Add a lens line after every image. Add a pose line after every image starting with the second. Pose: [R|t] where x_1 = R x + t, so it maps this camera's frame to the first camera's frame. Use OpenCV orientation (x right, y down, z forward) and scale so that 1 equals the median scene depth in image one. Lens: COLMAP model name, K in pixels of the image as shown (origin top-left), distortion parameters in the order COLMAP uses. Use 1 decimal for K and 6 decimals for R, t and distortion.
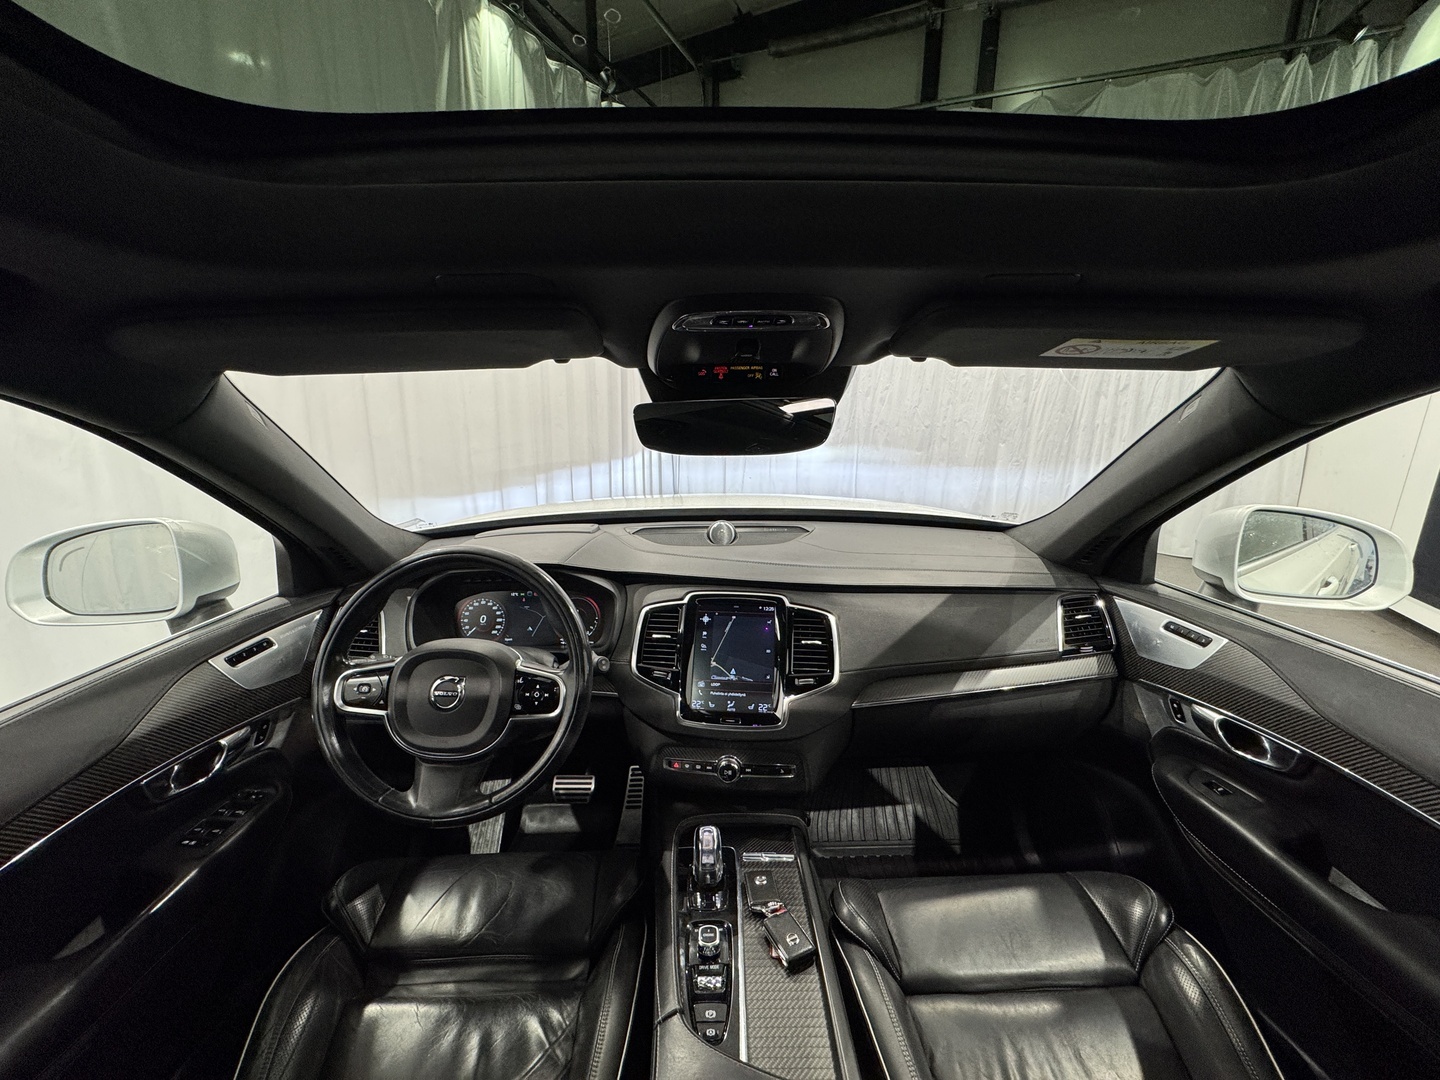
lens RADIAL K [[577.0, 0, 720.0], [0, 577.0, 540.0], [0, 0, 1]] dist [0.001503, -0.000216]
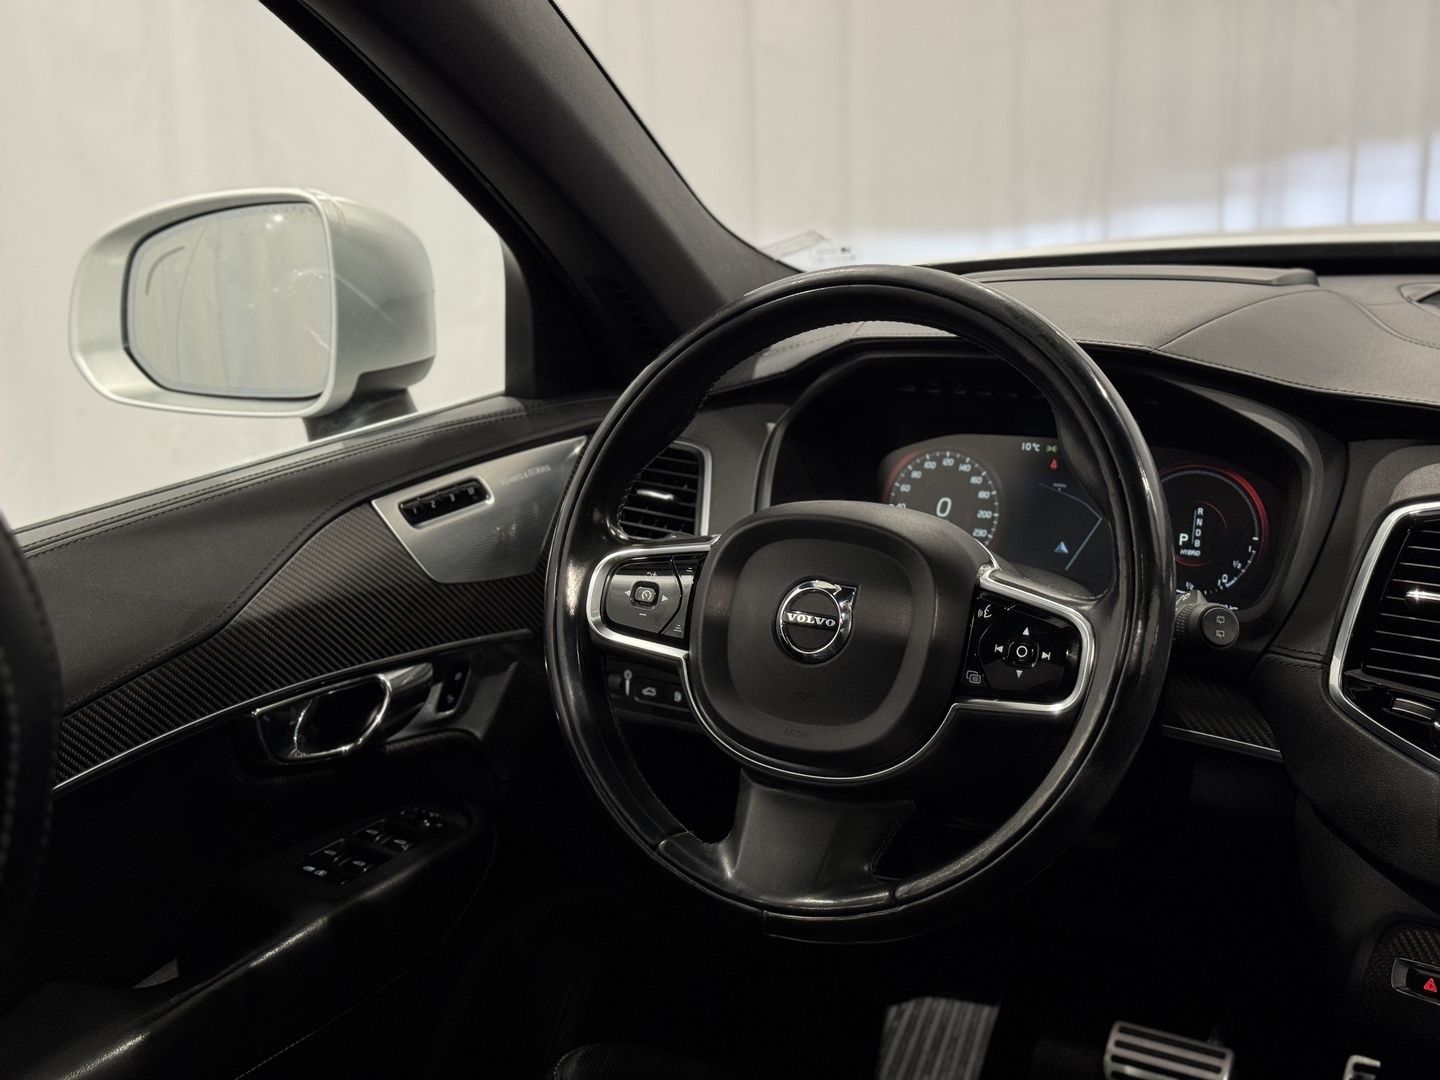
lens RADIAL K [[2033.2, 0, 720.0], [0, 2033.2, 540.0], [0, 0, 1]] dist [0.151262, -0.023306]
pose [[0.846763, 0.105573, -0.521389, 0.166252], [-0.078333, 0.994171, 0.074087, 0.084915], [0.526171, -0.021892, 0.850097, -0.197050]]
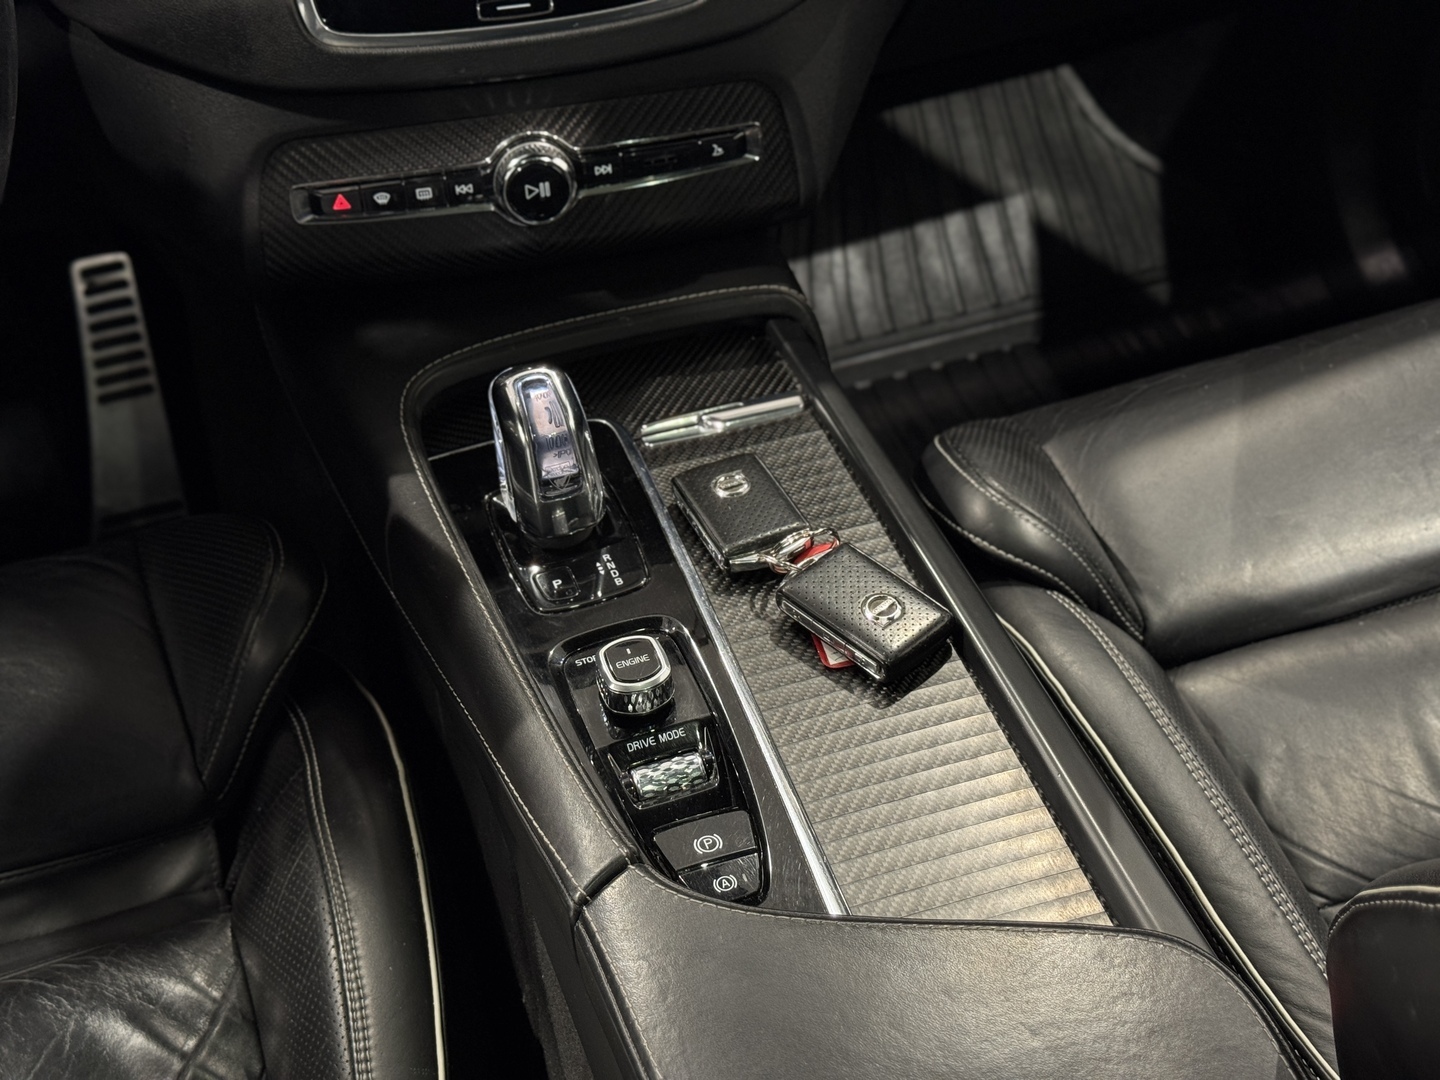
lens RADIAL K [[2045.0, 0, 716.9], [0, 2045.0, 546.2], [0, 0, 1]] dist [0.137149, -0.109672]
pose [[0.952054, -0.230985, 0.200595, -0.139710], [0.094574, 0.845791, 0.525065, 0.031461], [-0.290944, -0.480920, 0.827084, 0.062480]]
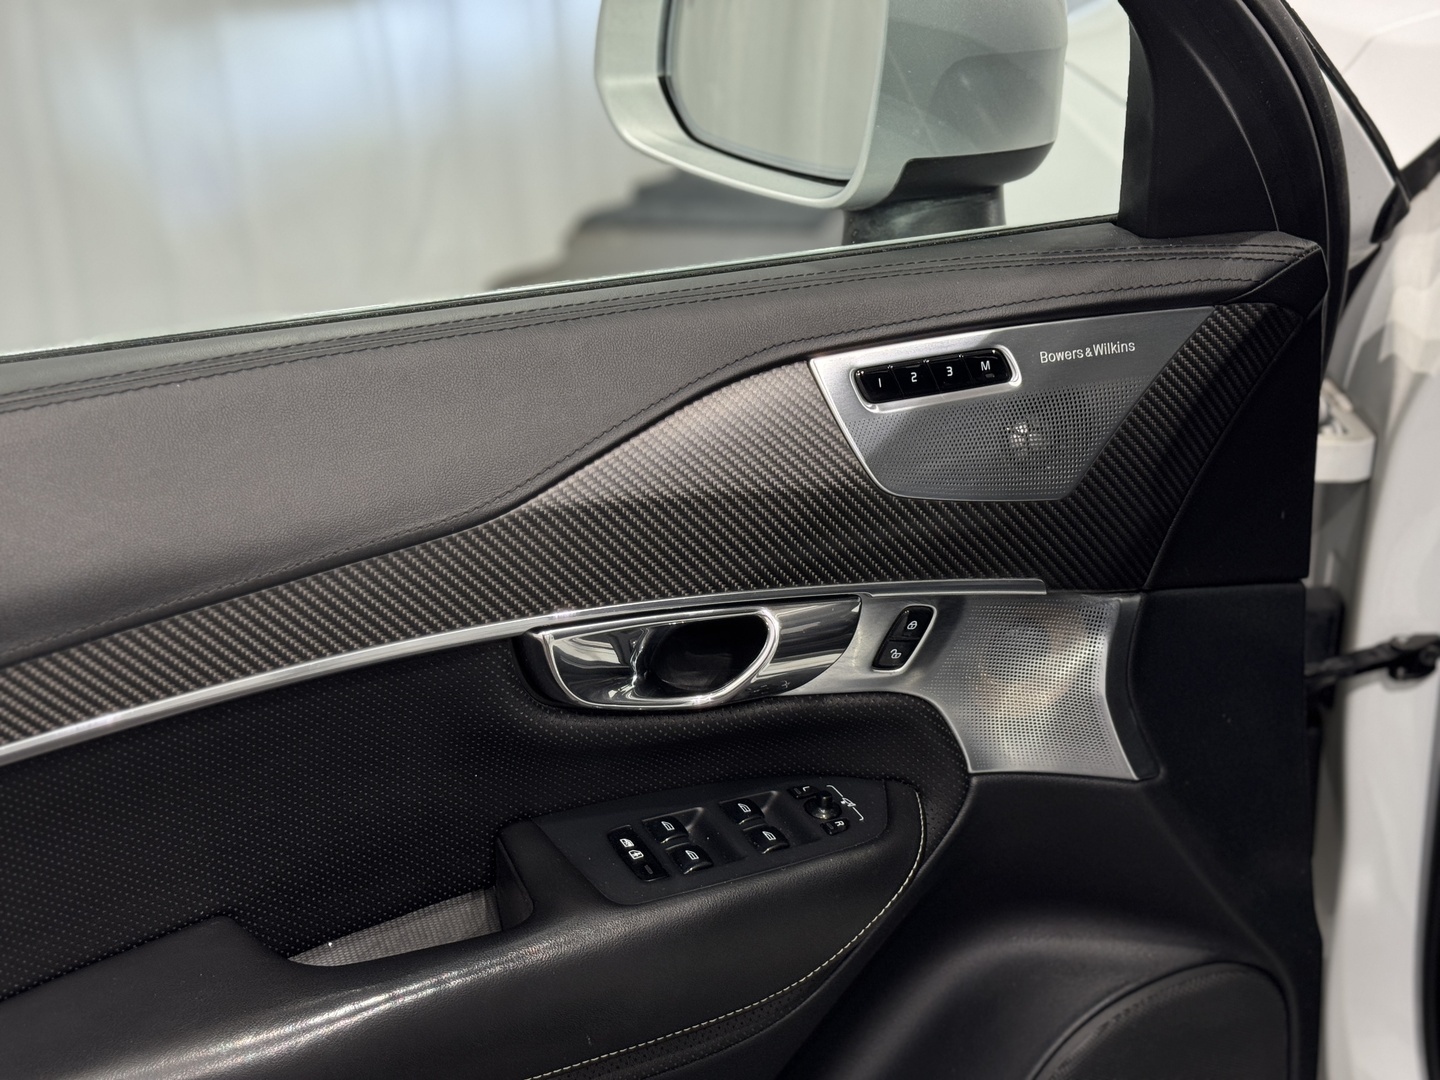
lens RADIAL K [[2033.2, 0, 720.0], [0, 2033.2, 540.0], [0, 0, 1]] dist [0.151262, -0.023306]
pose [[0.455594, 0.345923, -0.820227, 0.025264], [-0.200206, 0.937620, 0.284228, -0.002672], [0.867382, 0.034722, 0.496430, 0.359358]]
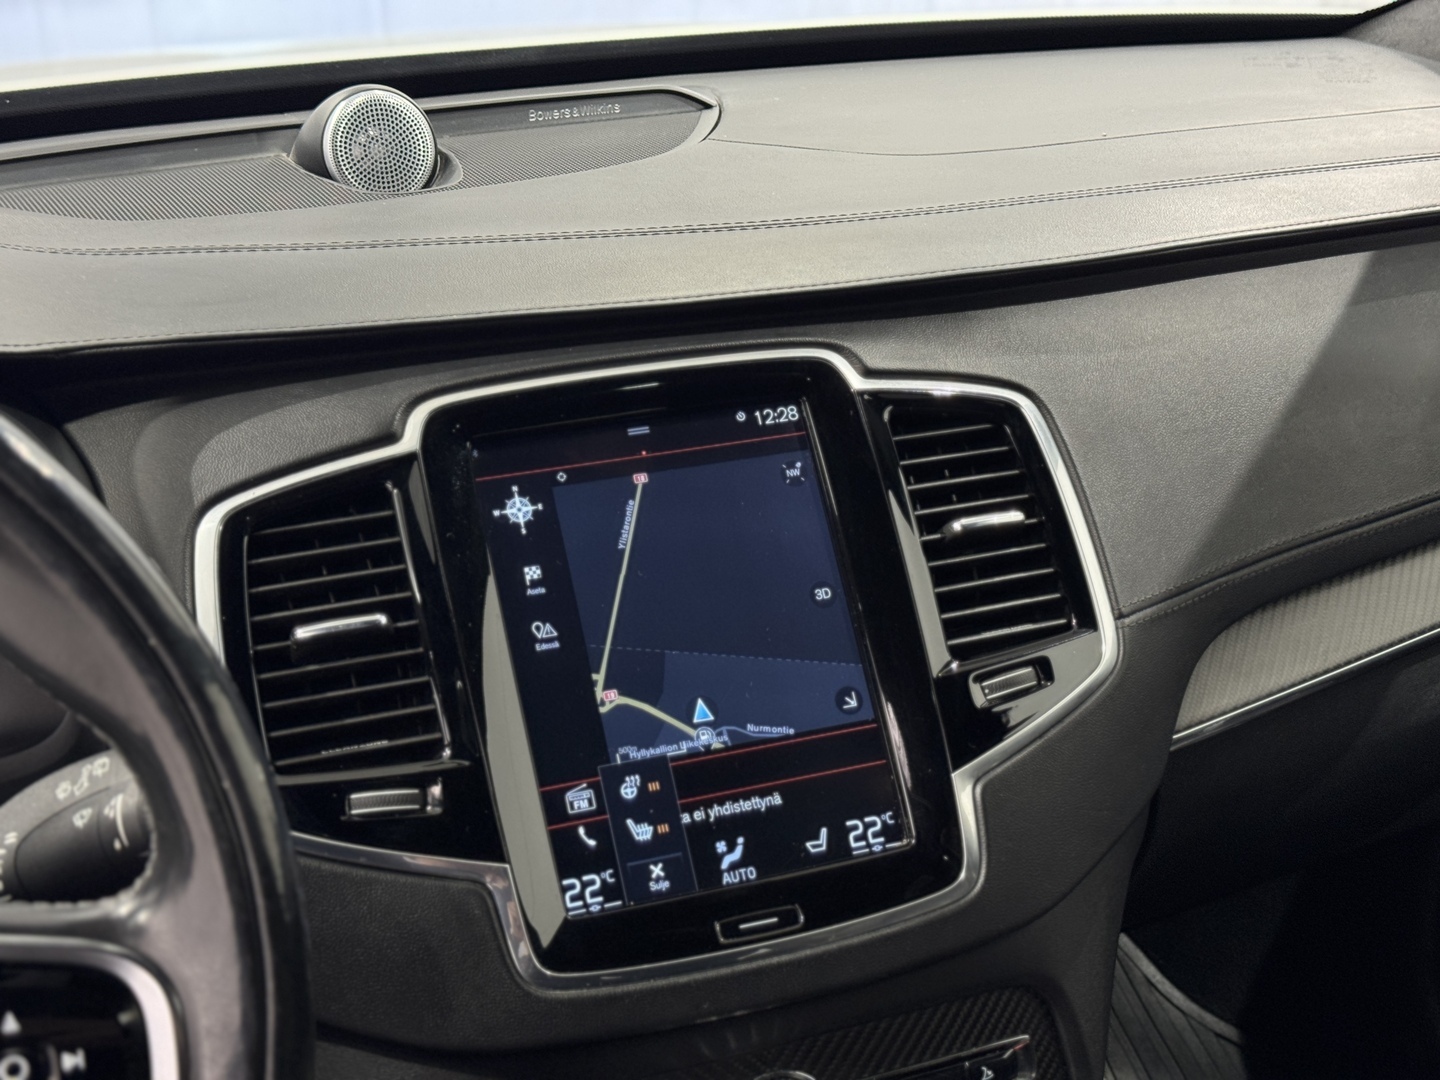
lens RADIAL K [[2033.2, 0, 720.0], [0, 2033.2, 540.0], [0, 0, 1]] dist [0.151262, -0.023306]
pose [[0.901730, -0.182354, 0.391956, -0.273728], [0.134215, 0.979966, 0.147147, 0.049366], [-0.410937, -0.080080, 0.908140, 0.296181]]
